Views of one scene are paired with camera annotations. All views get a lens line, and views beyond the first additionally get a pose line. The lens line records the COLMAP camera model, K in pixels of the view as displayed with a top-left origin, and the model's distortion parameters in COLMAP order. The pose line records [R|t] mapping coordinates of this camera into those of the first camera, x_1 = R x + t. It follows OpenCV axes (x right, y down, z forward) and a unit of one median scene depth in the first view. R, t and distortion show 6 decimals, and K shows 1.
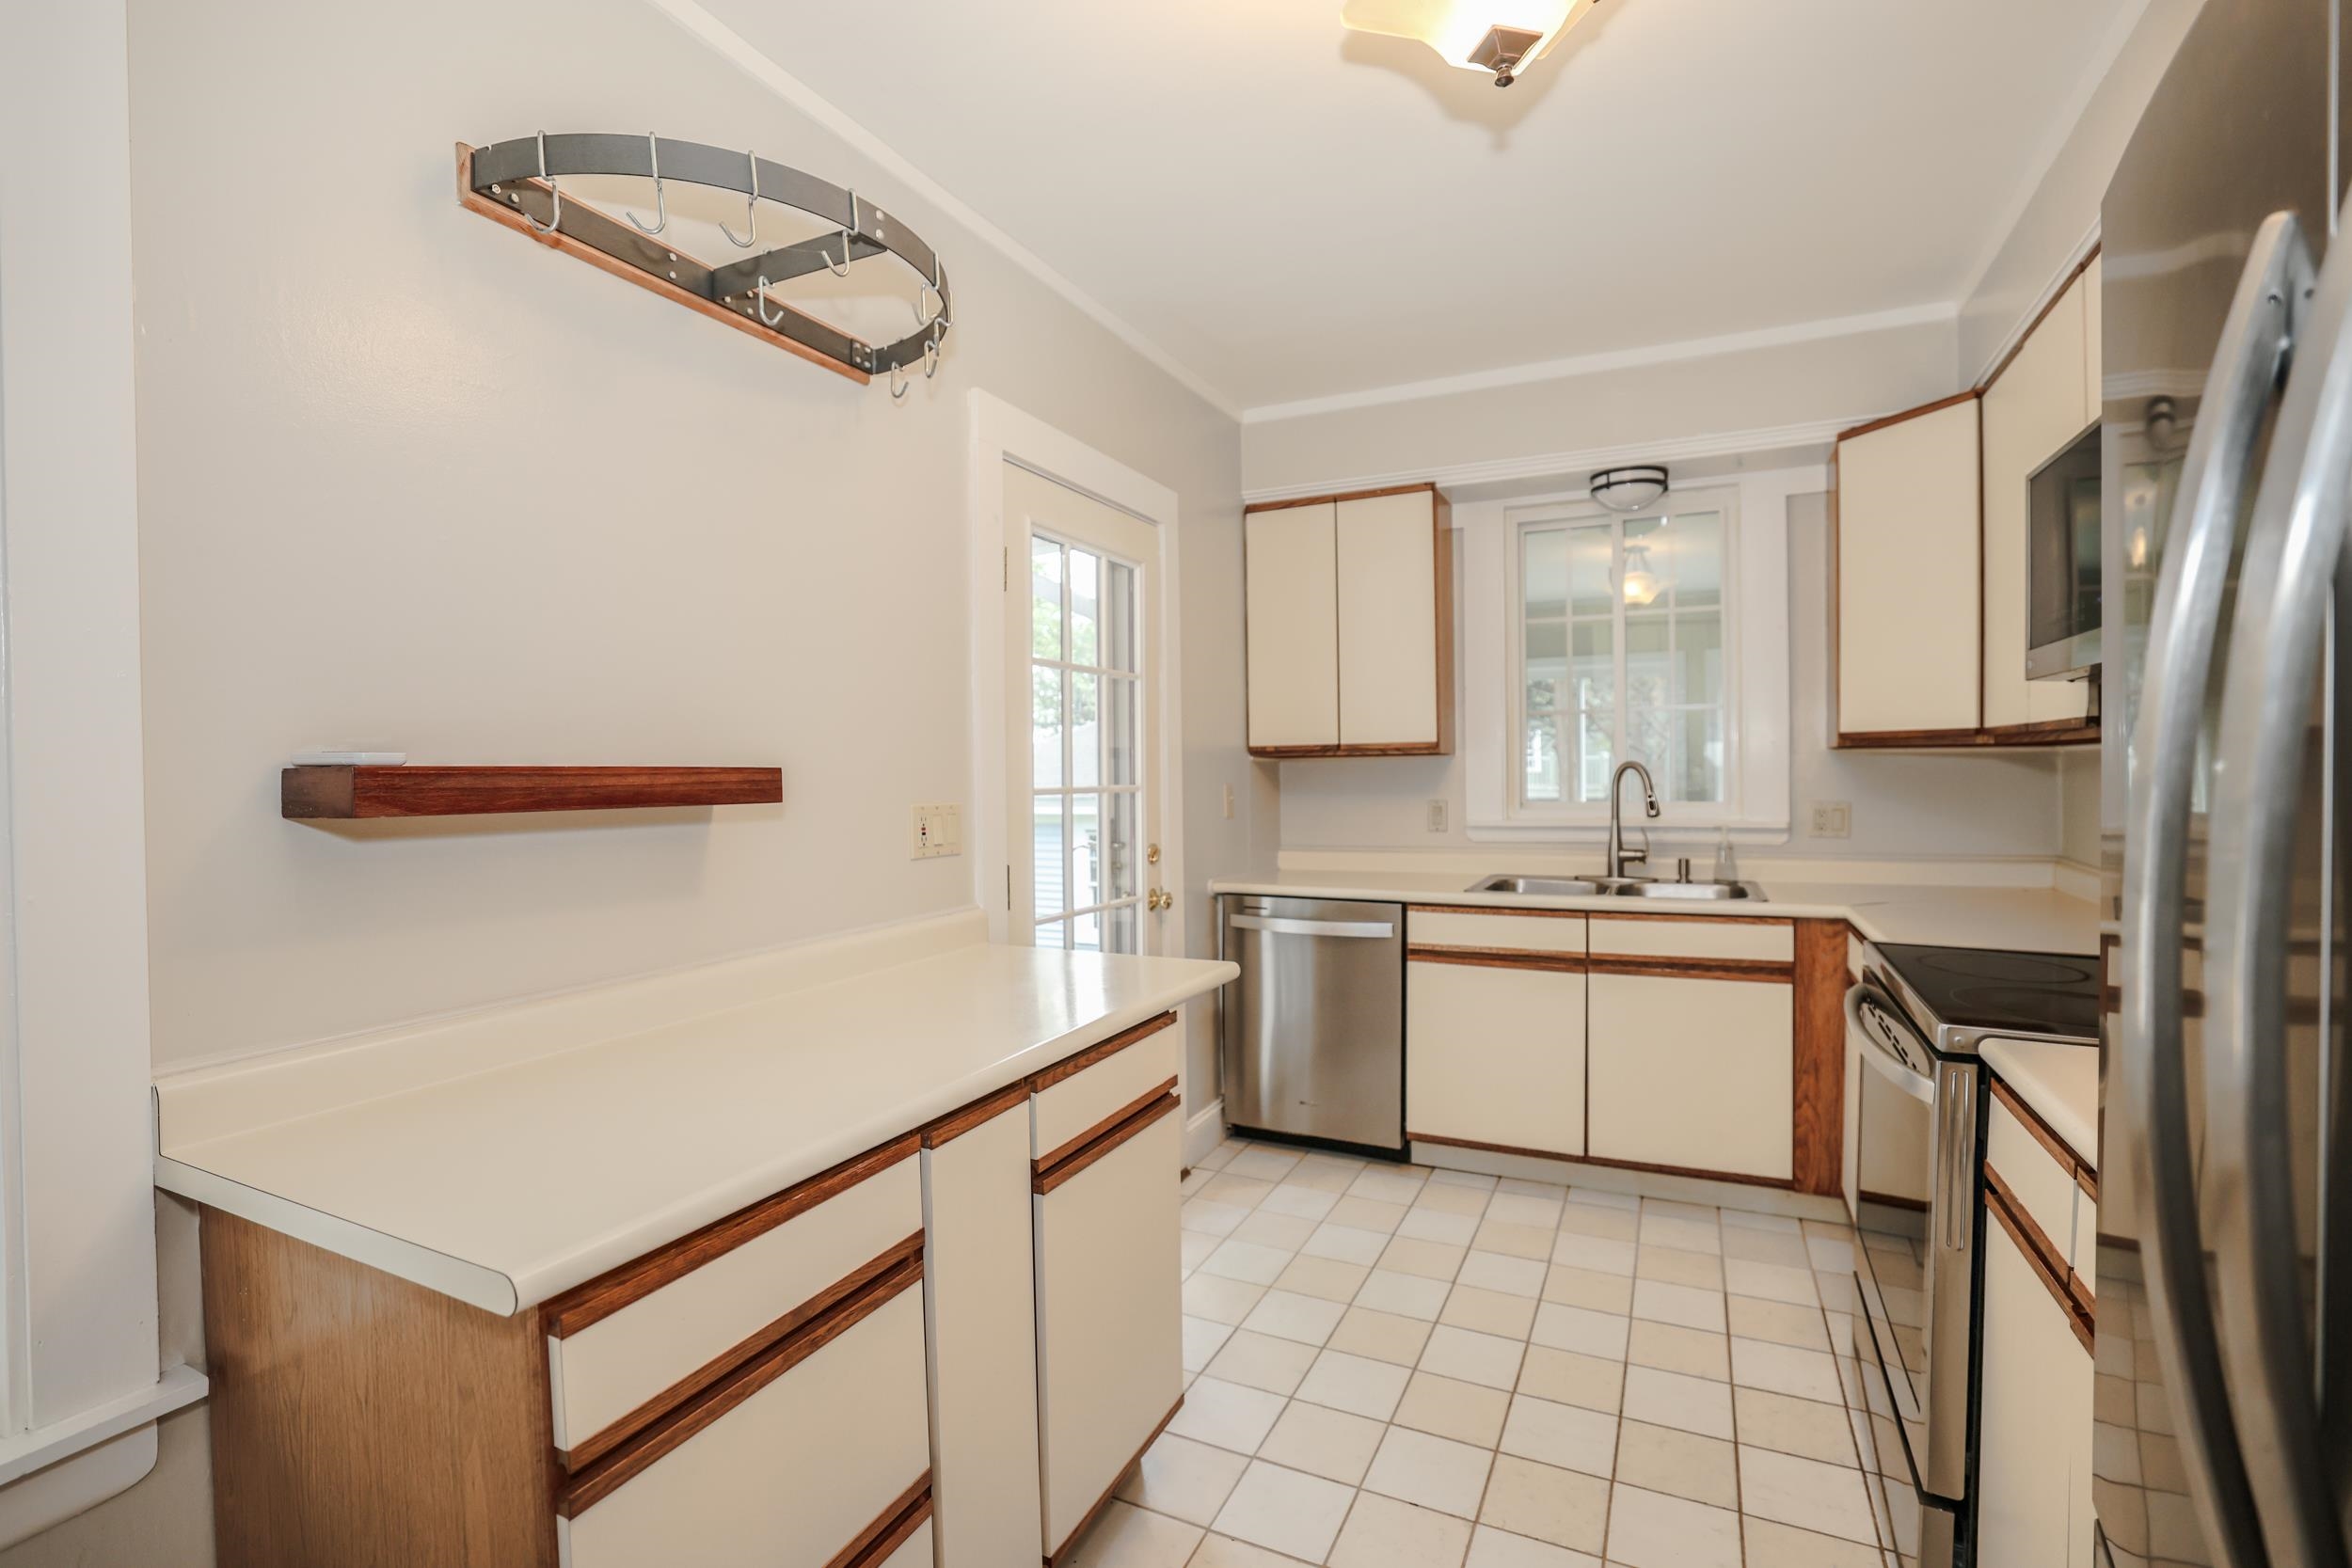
lens RADIAL K [[1050.1, 0, 1198.4], [0, 1050.1, 773.6], [0, 0, 1]] dist [-0.032438, 0.003048]
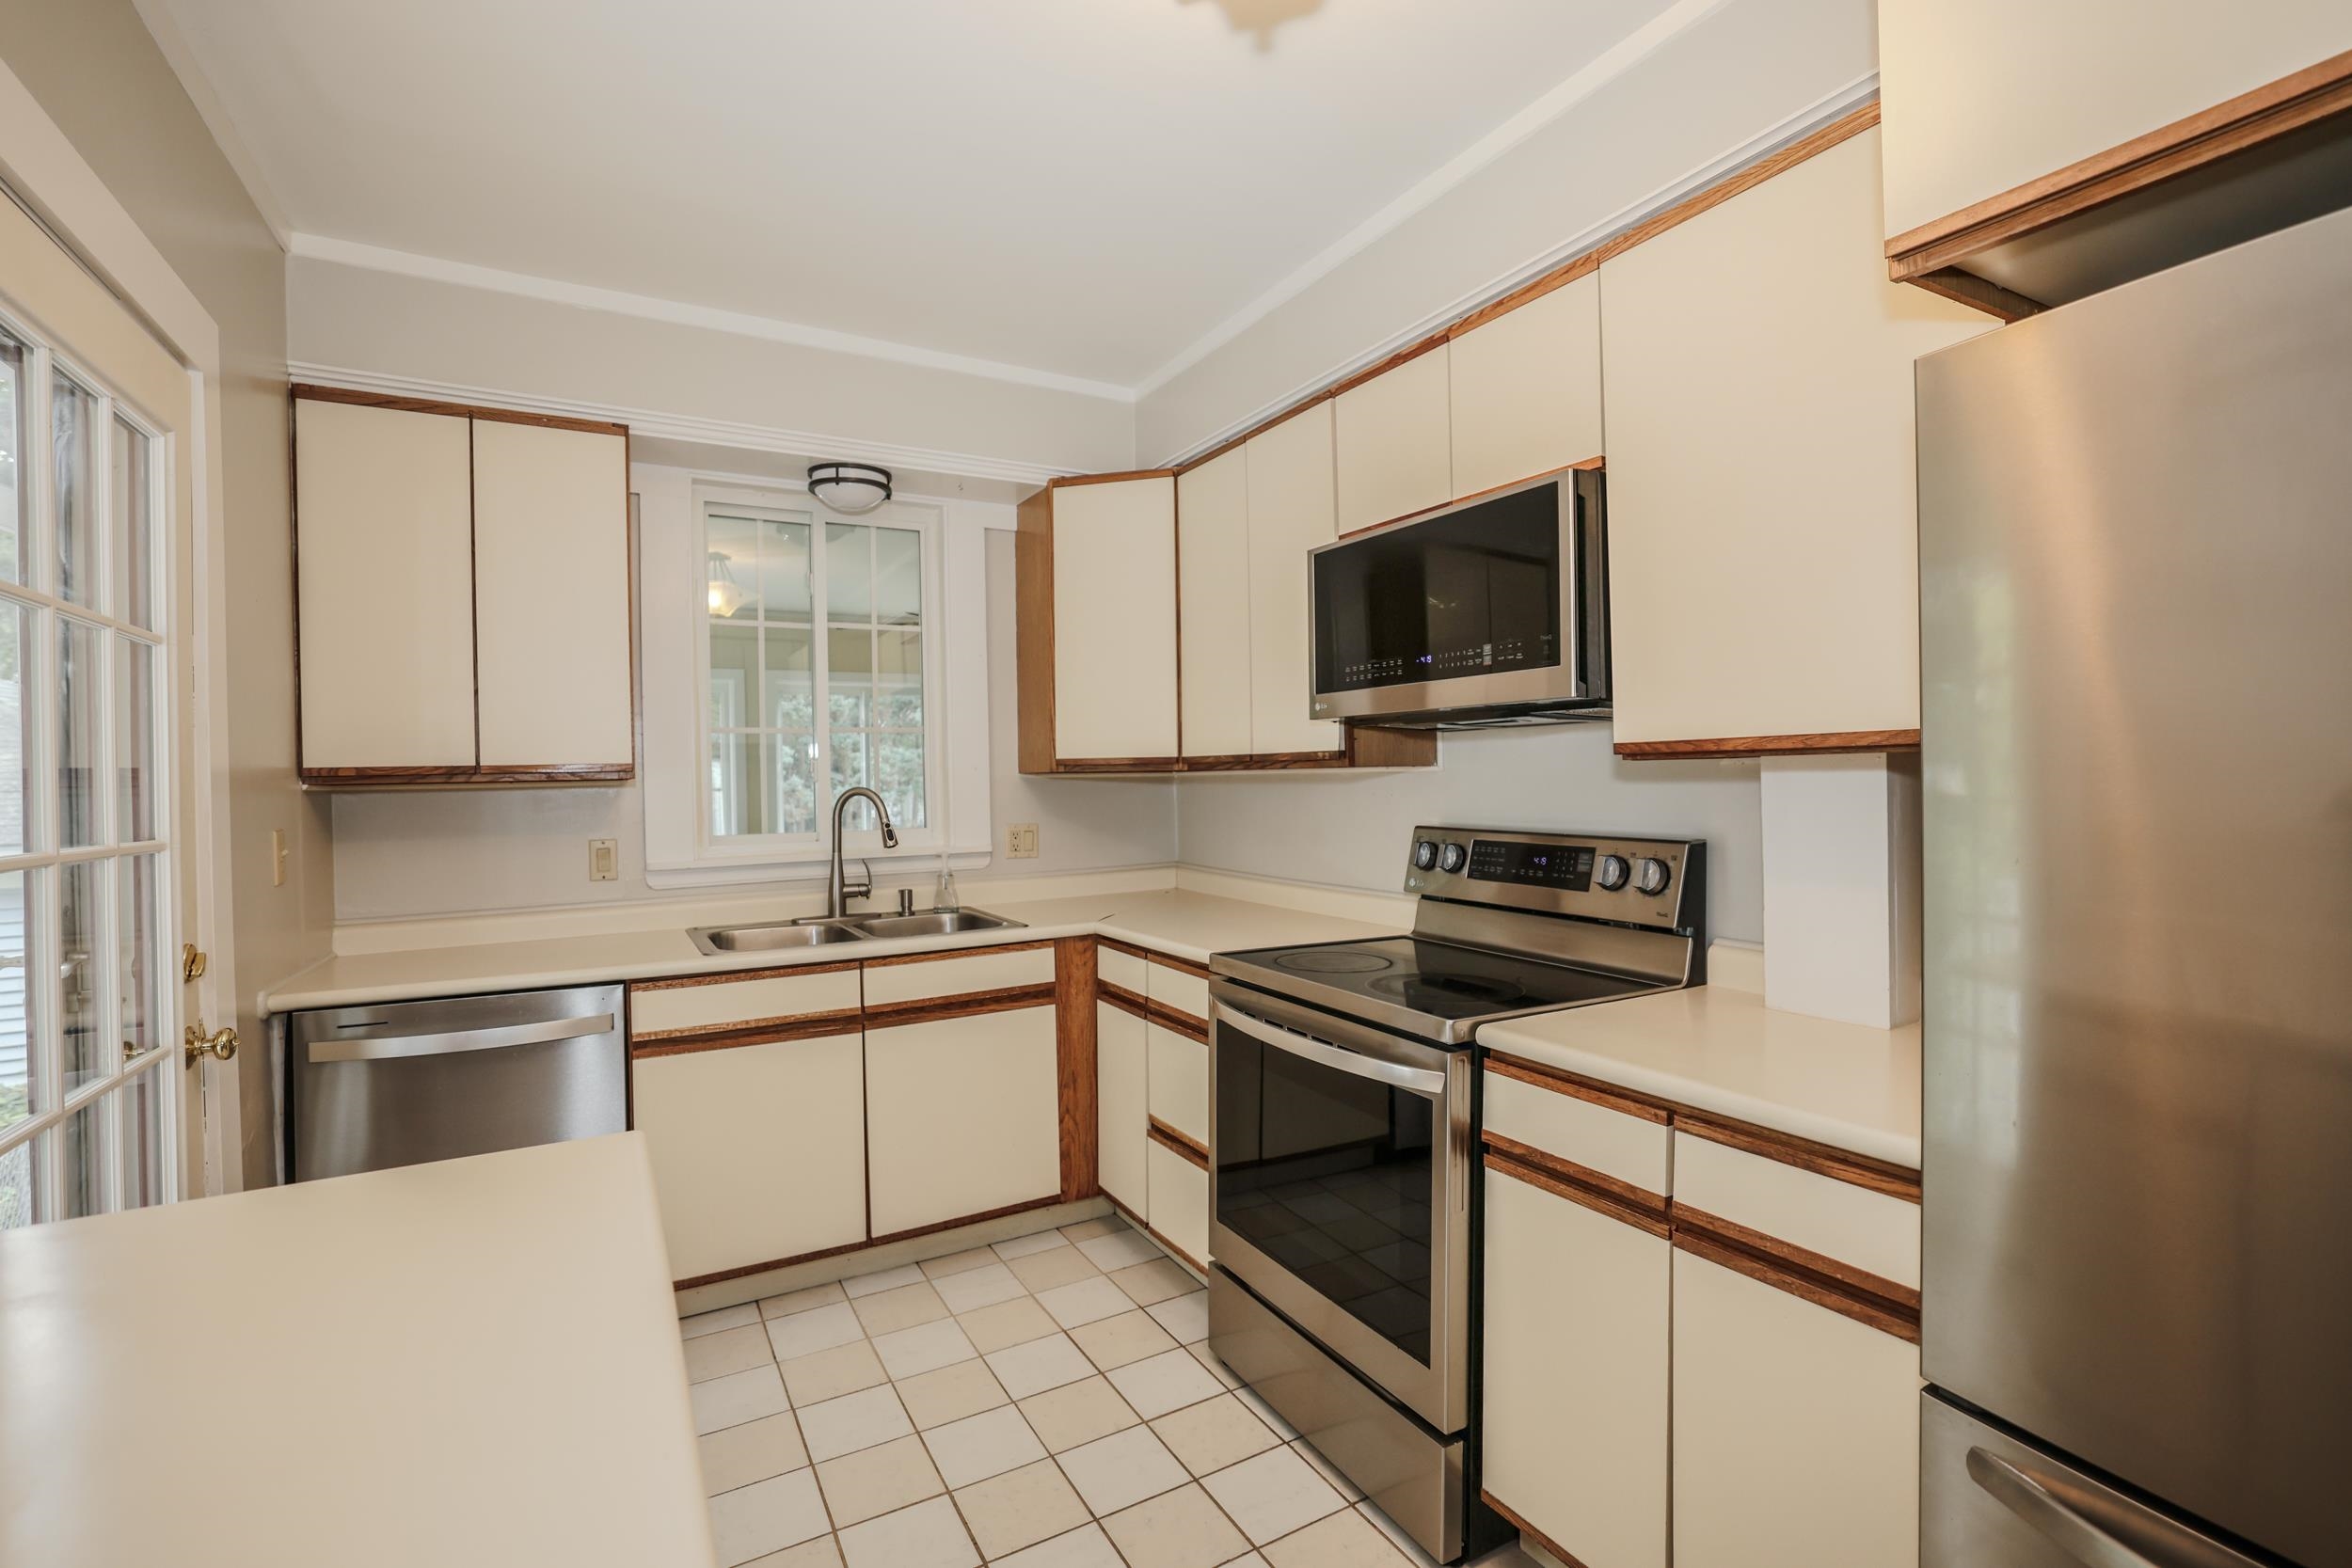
lens RADIAL K [[1050.1, 0, 1179.5], [0, 1050.1, 780.4], [0, 0, 1]] dist [-0.032438, 0.003048]
pose [[0.573917, -0.003213, 0.818907, -0.175021], [0.014328, 0.999879, -0.006118, -0.008417], [-0.818788, 0.015245, 0.573893, 0.252962]]
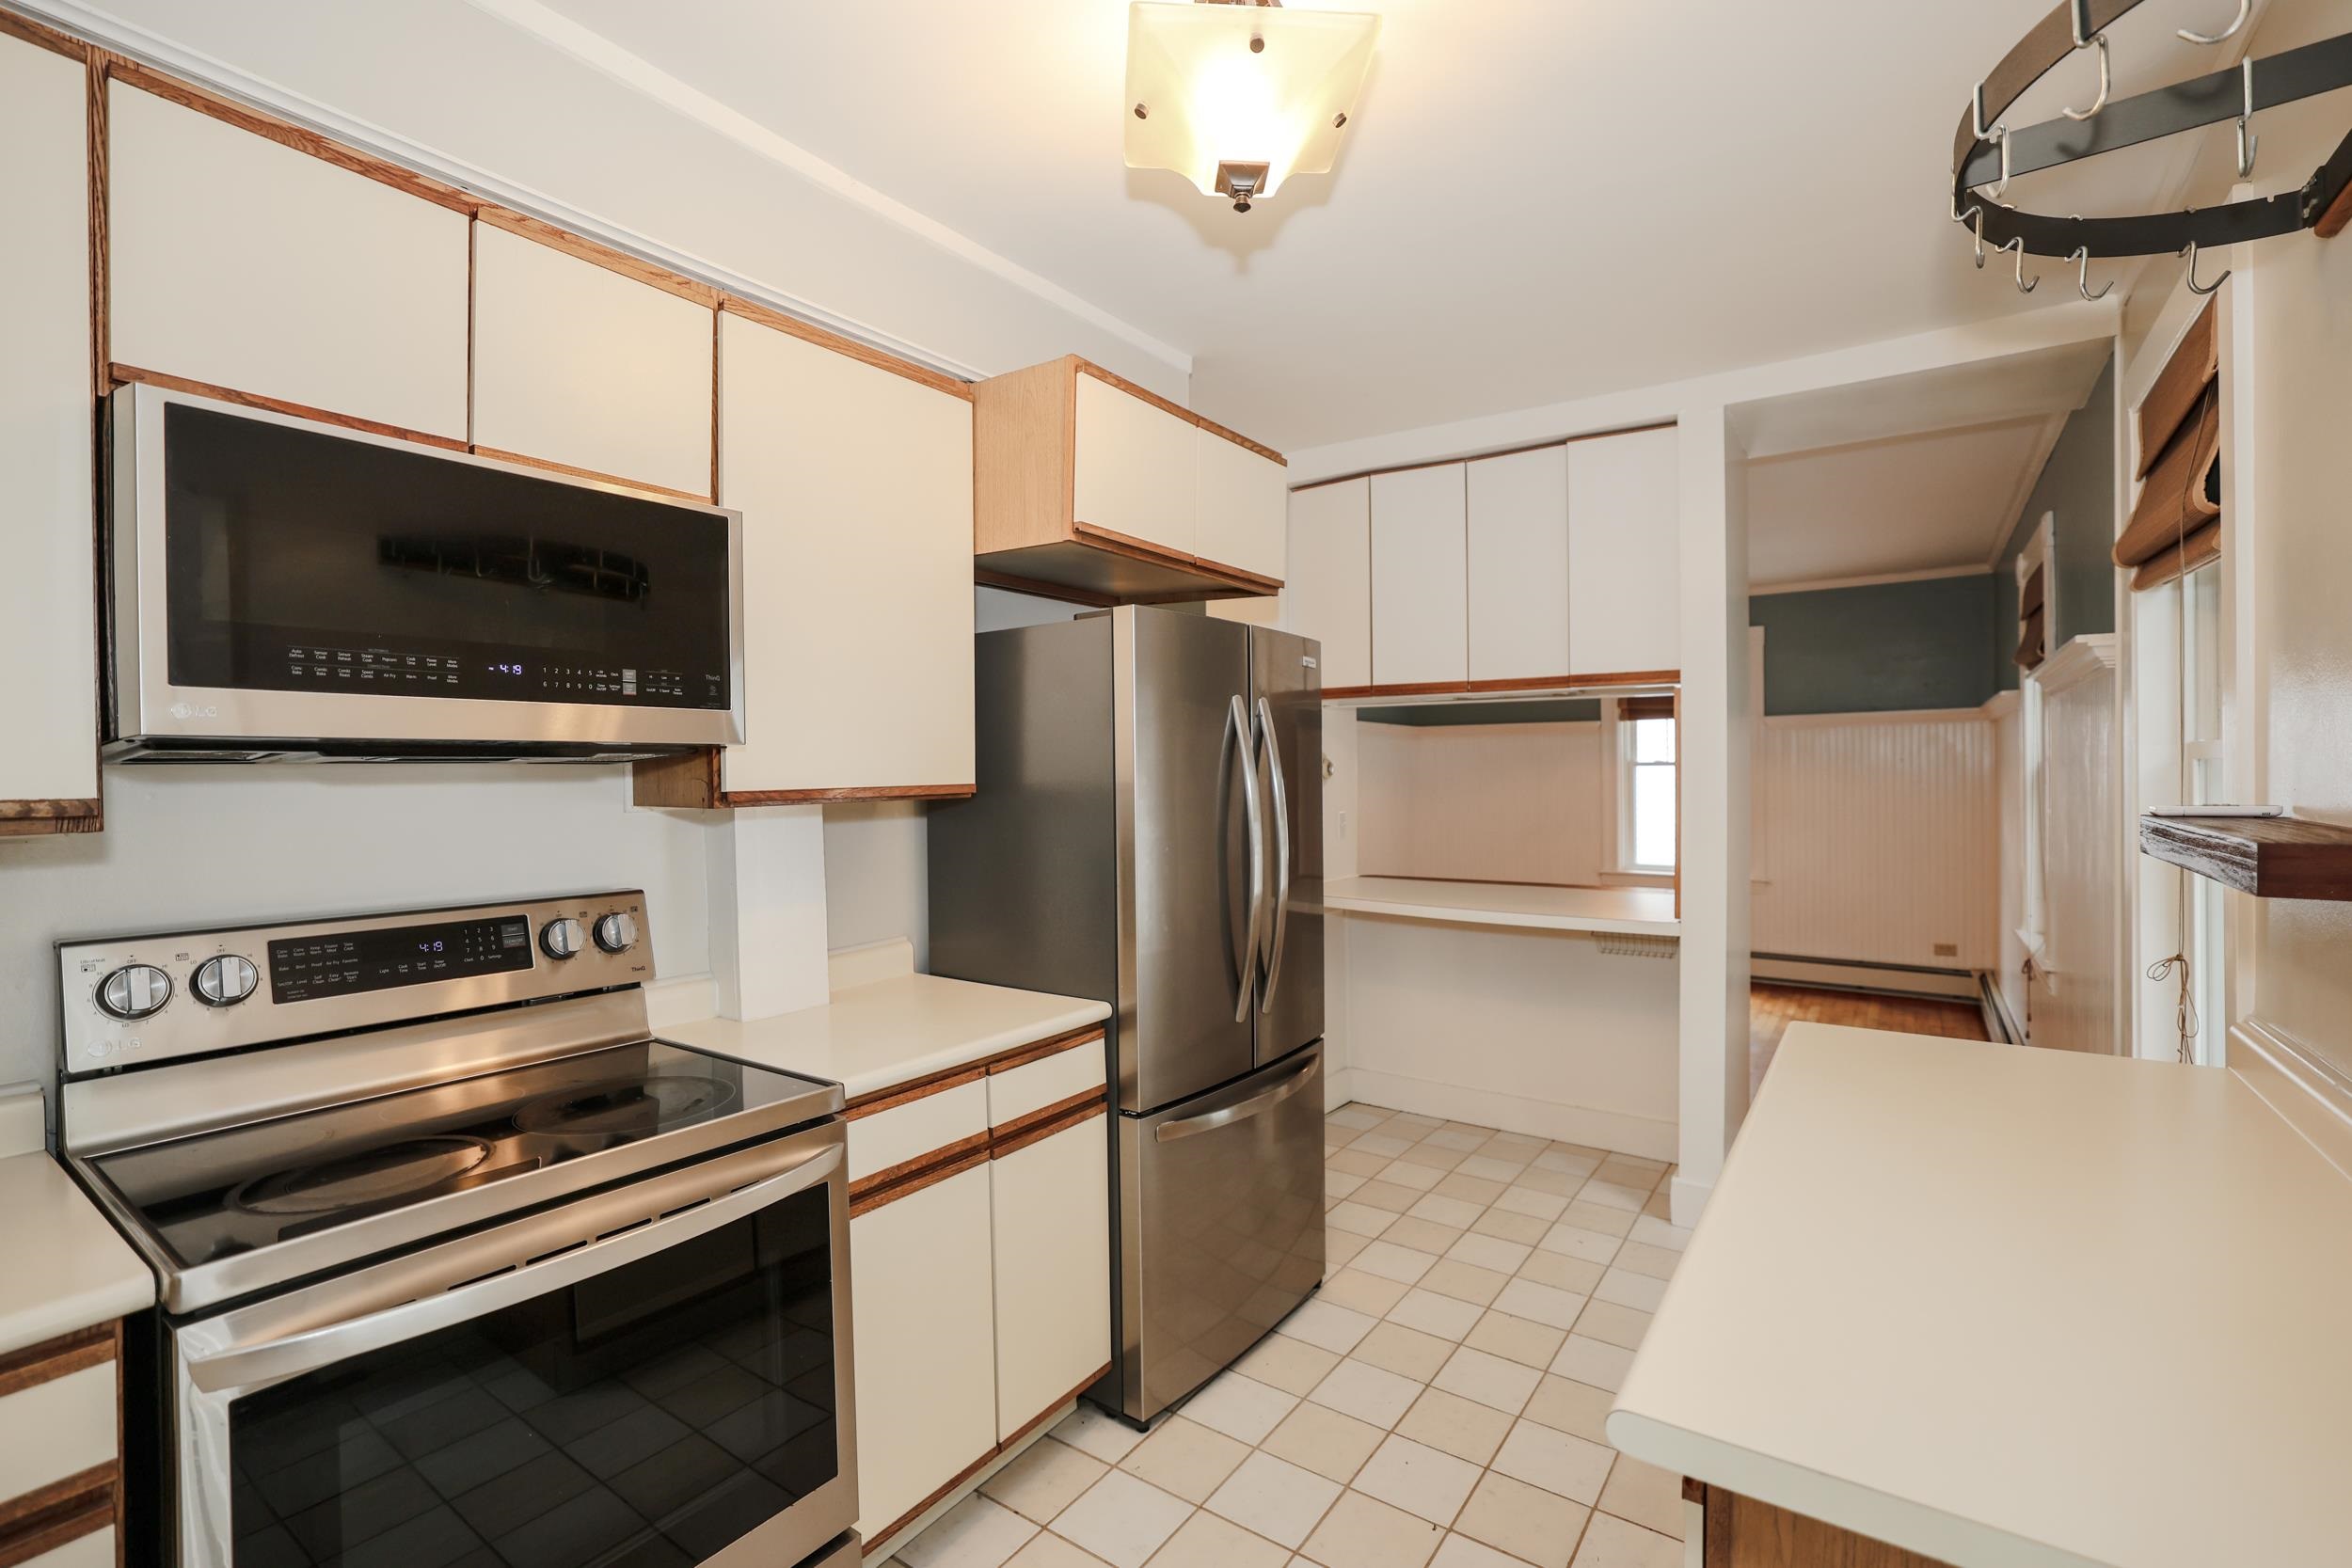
lens RADIAL K [[1050.1, 0, 1176.3], [0, 1050.1, 791.0], [0, 0, 1]] dist [-0.032438, 0.003048]
pose [[-0.985079, 0.017594, 0.171203, 0.079649], [0.020897, 0.999628, 0.017505, -0.033551], [-0.170831, 0.020821, -0.985080, 0.885781]]
